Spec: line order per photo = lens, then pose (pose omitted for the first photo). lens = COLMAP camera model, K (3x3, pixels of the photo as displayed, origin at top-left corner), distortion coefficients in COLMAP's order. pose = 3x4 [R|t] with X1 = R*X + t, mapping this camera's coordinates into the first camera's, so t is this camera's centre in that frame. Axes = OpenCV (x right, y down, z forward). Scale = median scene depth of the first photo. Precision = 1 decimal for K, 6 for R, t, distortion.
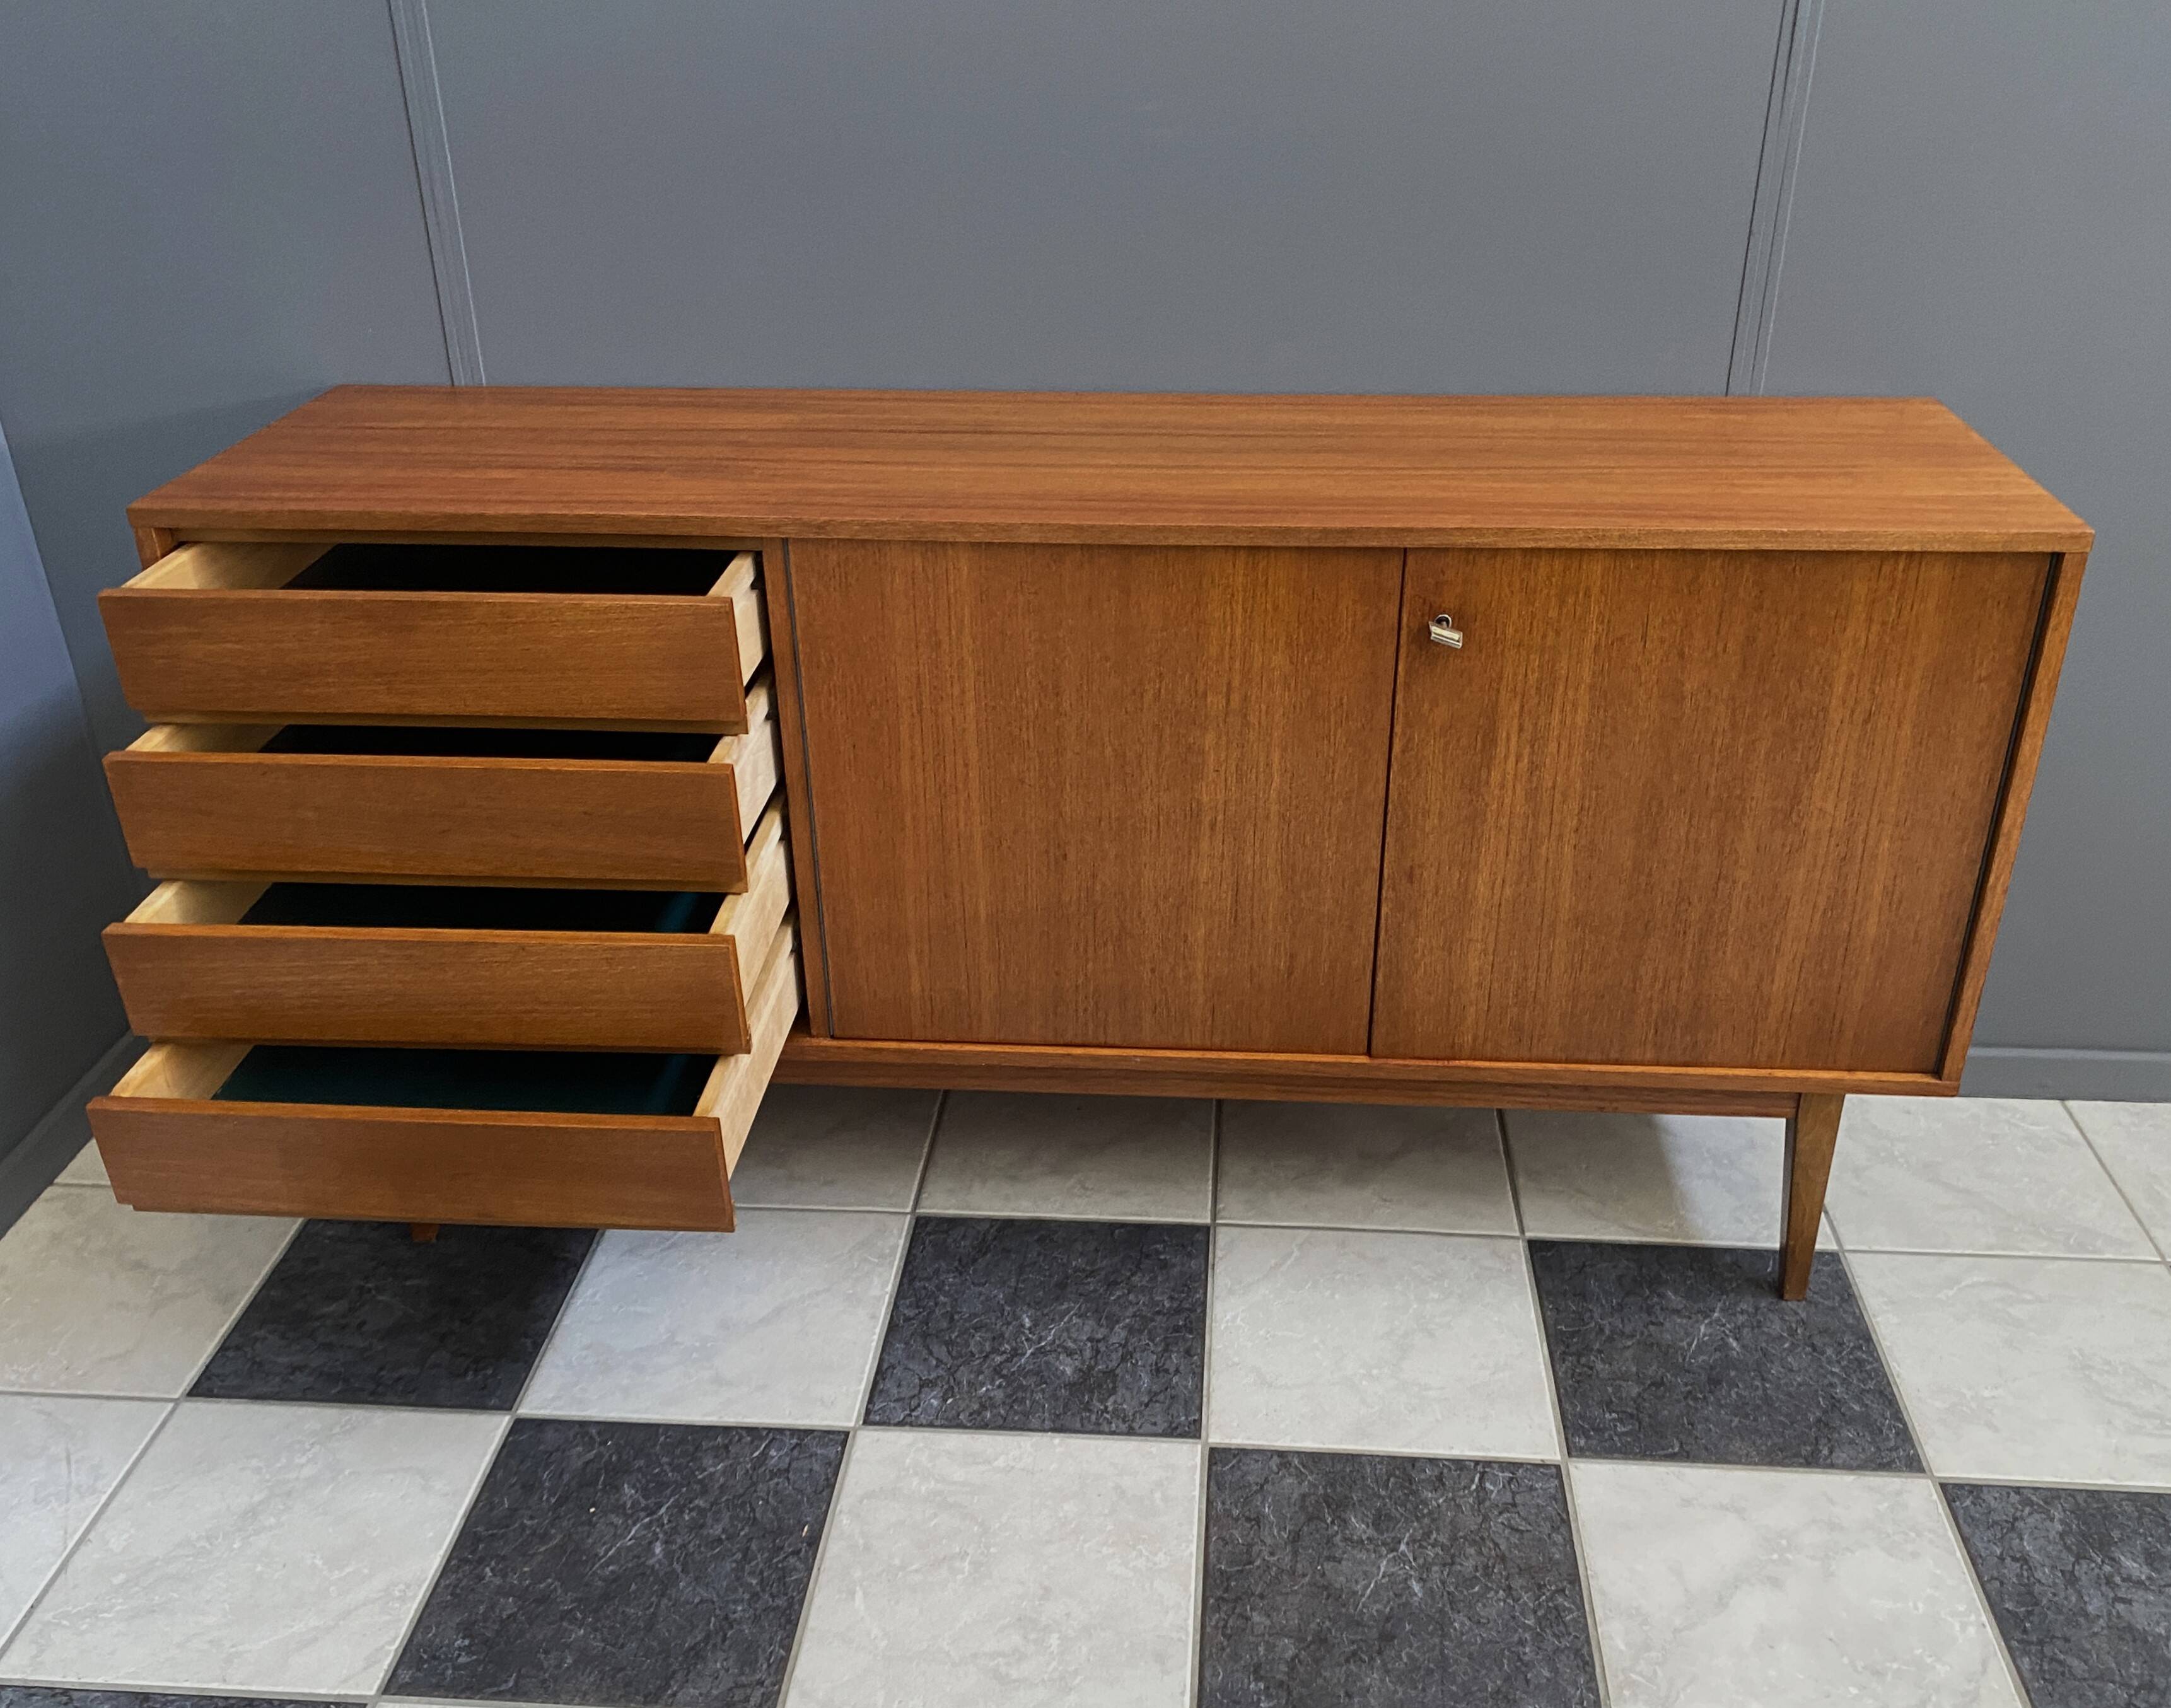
lens RADIAL K [[1940.9, 0, 1112.8], [0, 1940.9, 947.1], [0, 0, 1]] dist [0.153660, -0.452734]
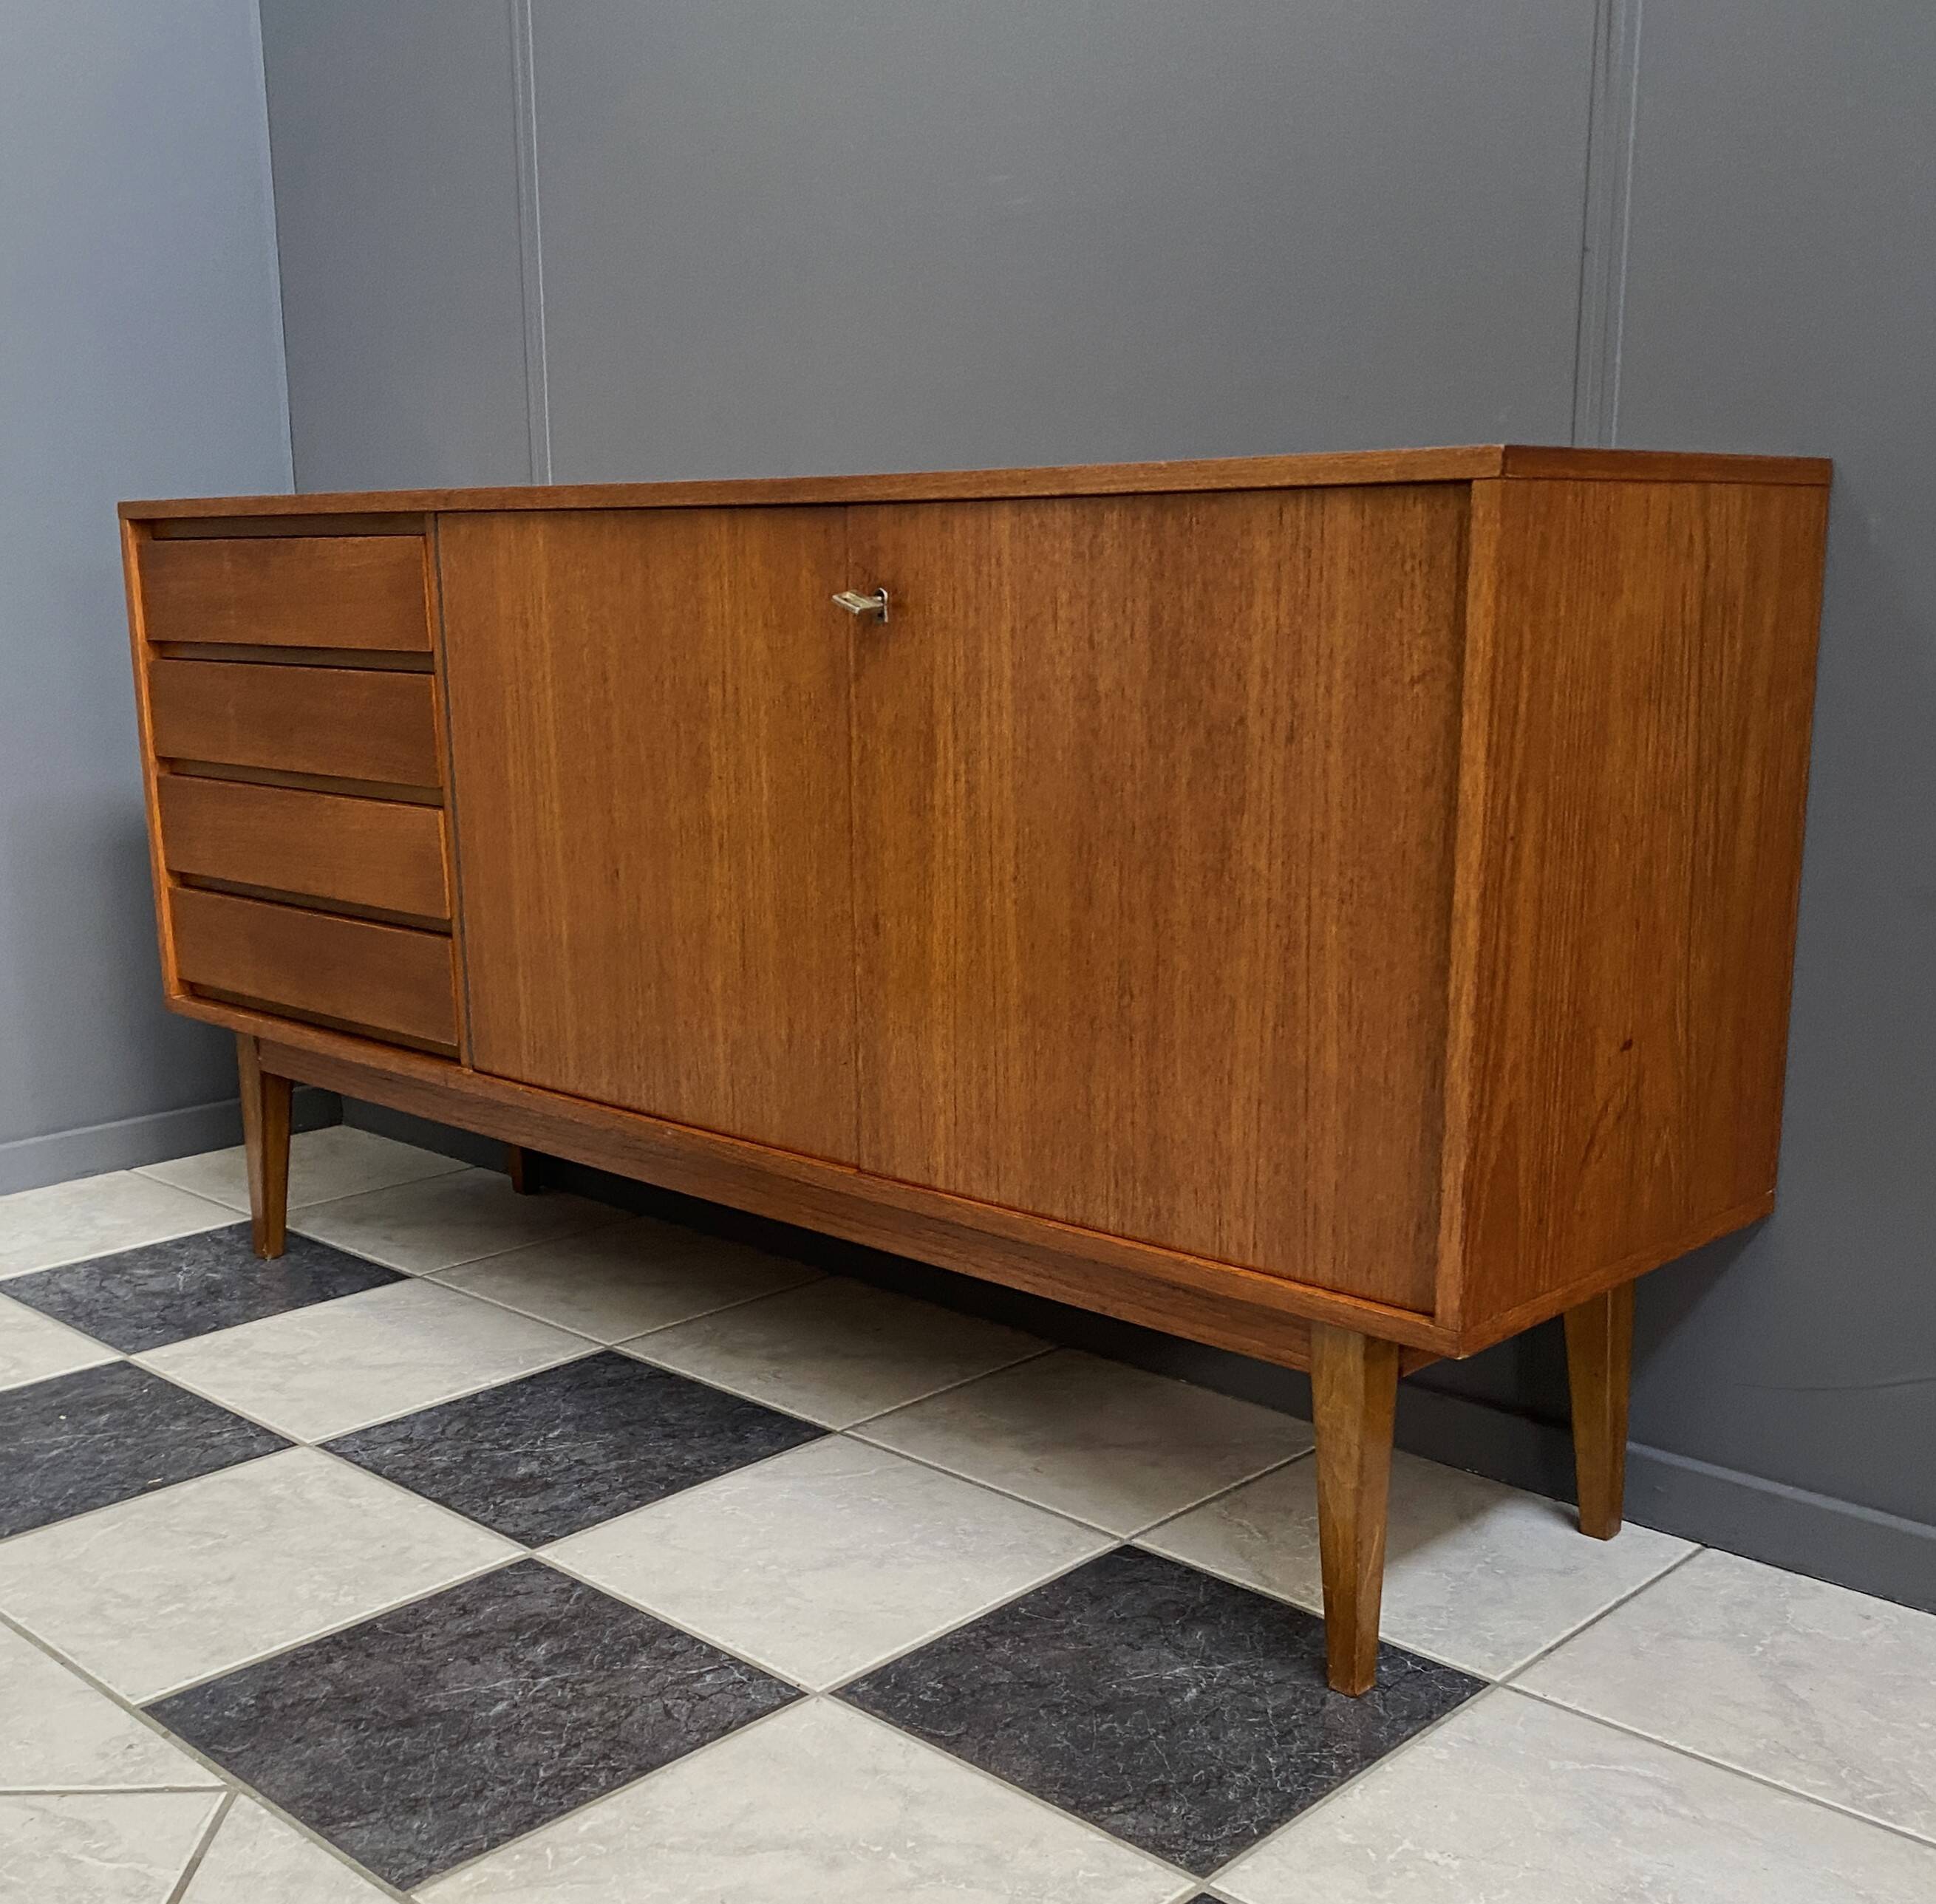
lens RADIAL K [[2268.3, 0, 937.3], [0, 2268.3, 1091.6], [0, 0, 1]] dist [0.171858, -0.530433]
pose [[0.765794, 0.151564, -0.624971, 0.772424], [-0.311846, 0.937442, -0.154770, 0.167870], [0.562416, 0.313417, 0.765152, 0.288883]]
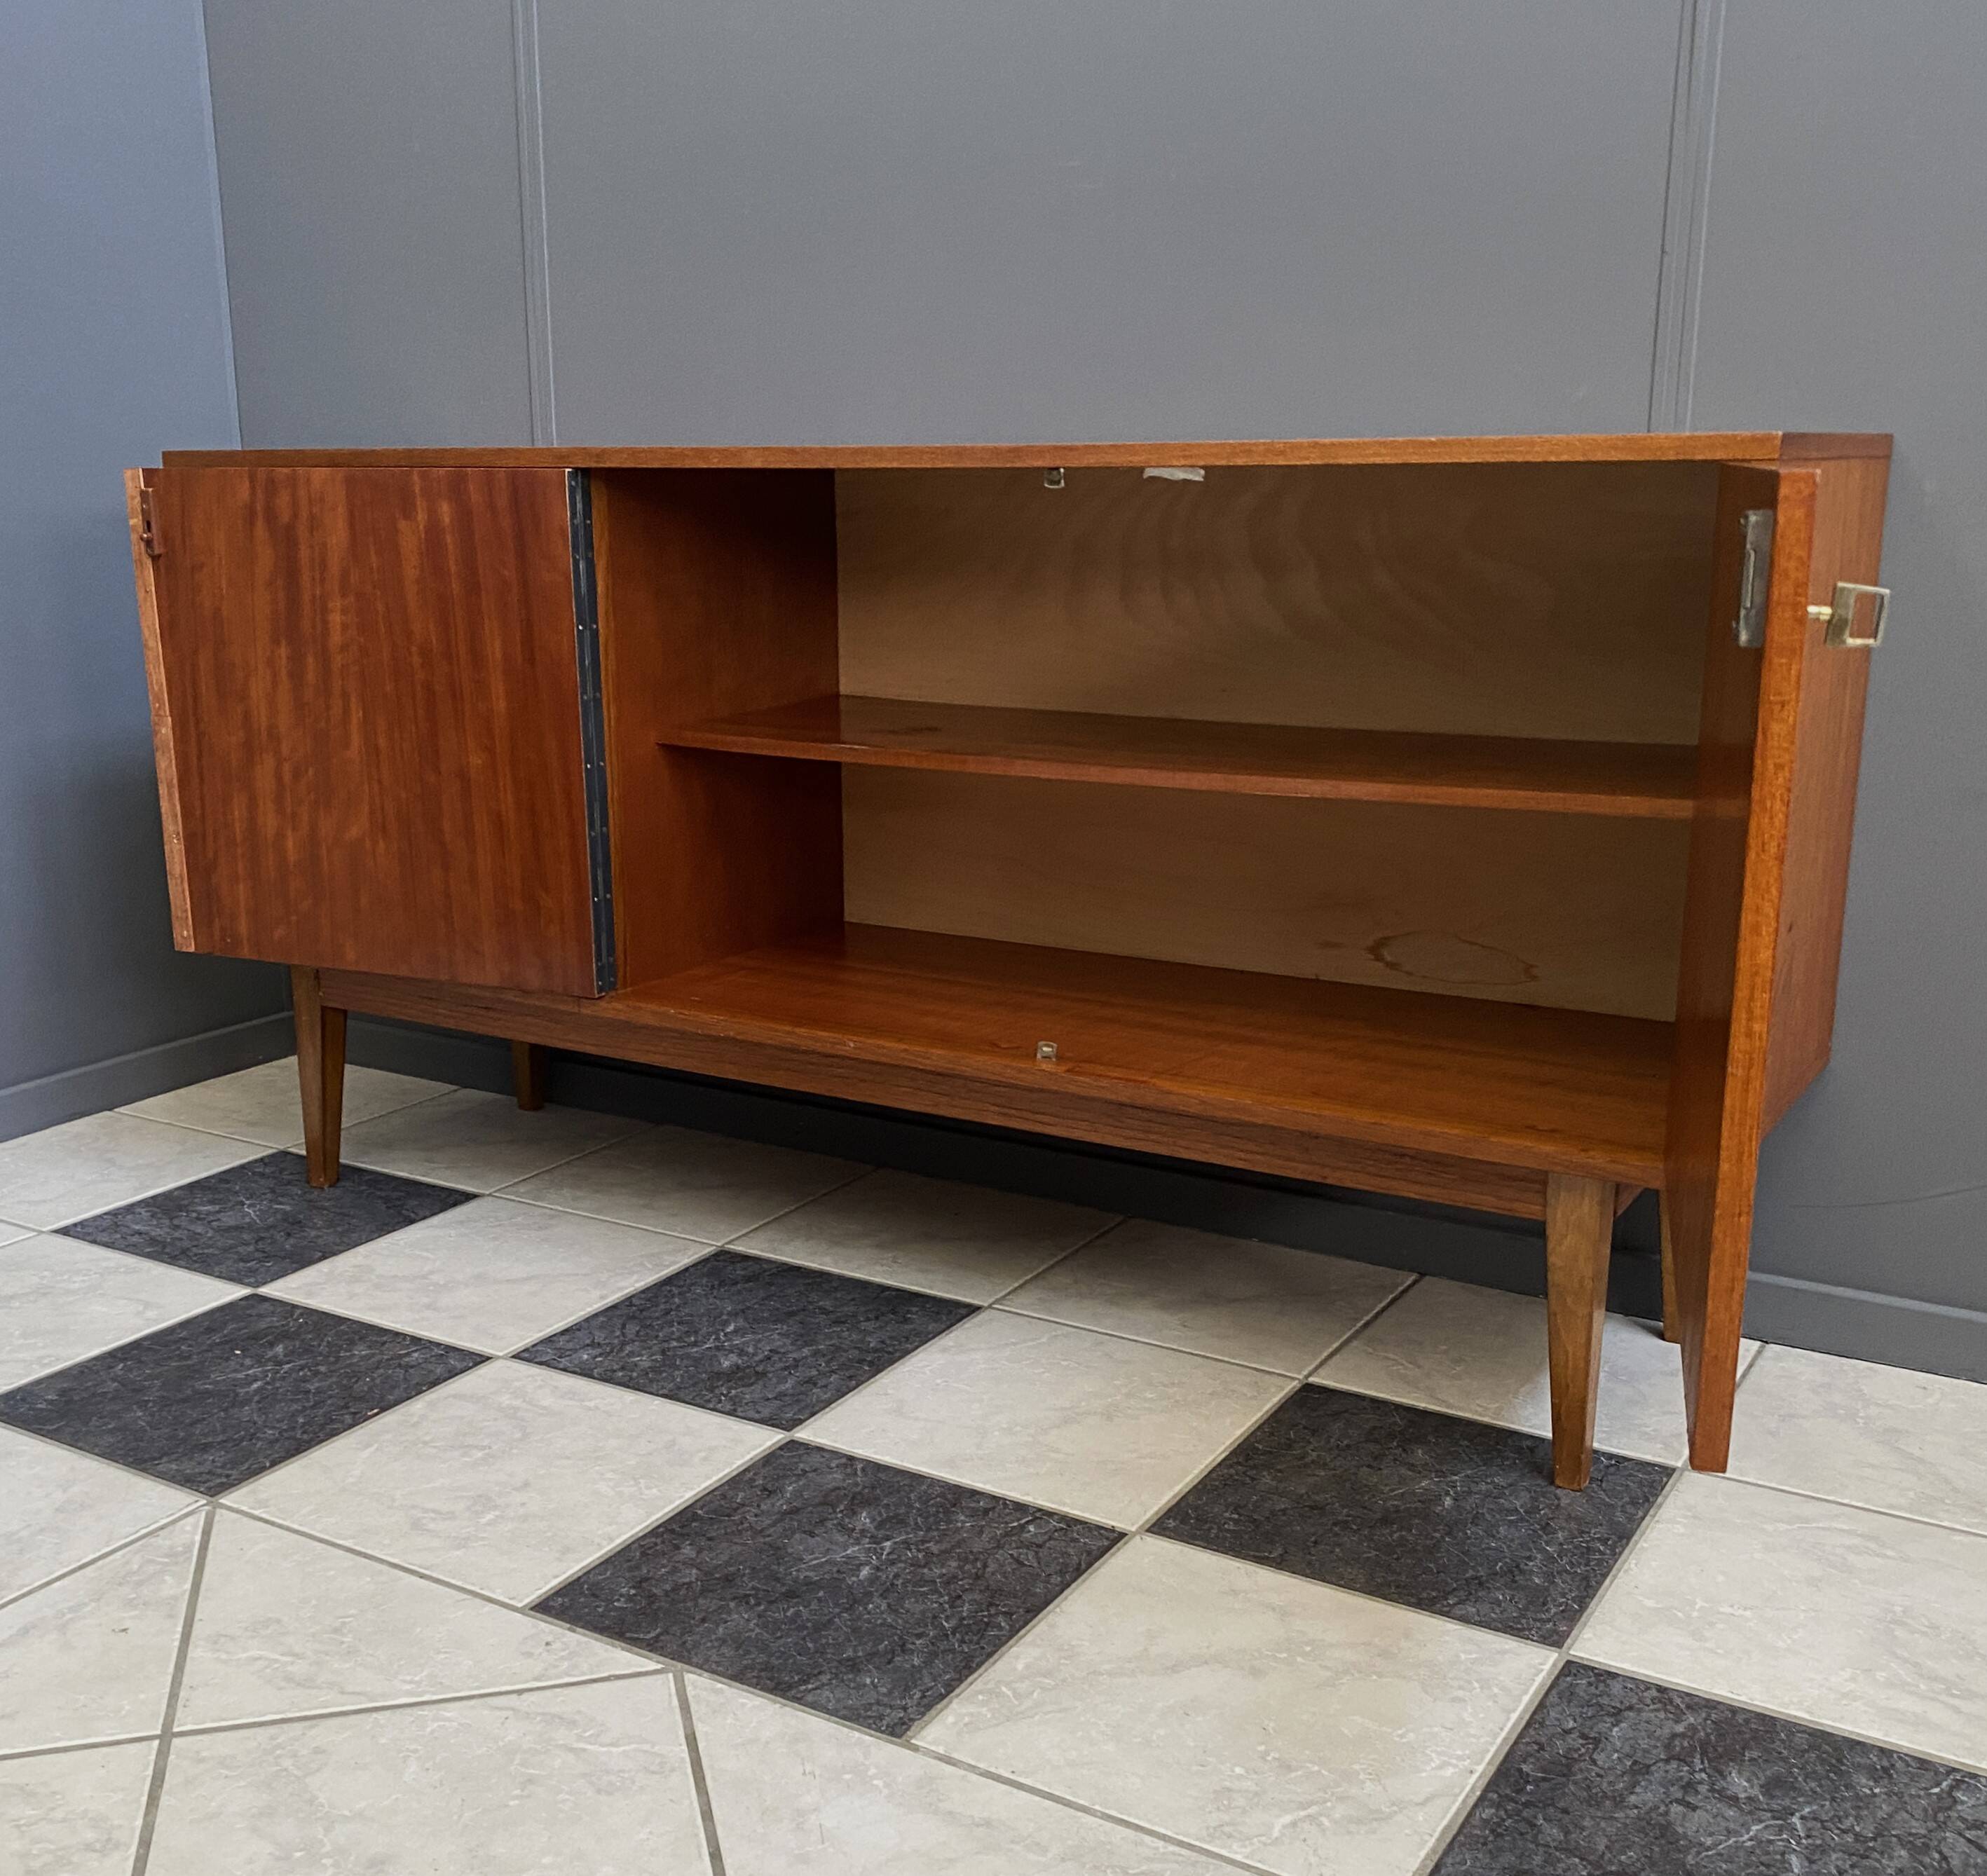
lens RADIAL K [[2150.0, 0, 947.8], [0, 2150.0, 1030.2], [0, 0, 1]] dist [0.152529, -0.412602]
pose [[0.885763, 0.121935, -0.447835, 0.547417], [-0.228159, 0.954636, -0.191346, 0.252212], [0.404188, 0.271664, 0.873402, 0.098824]]
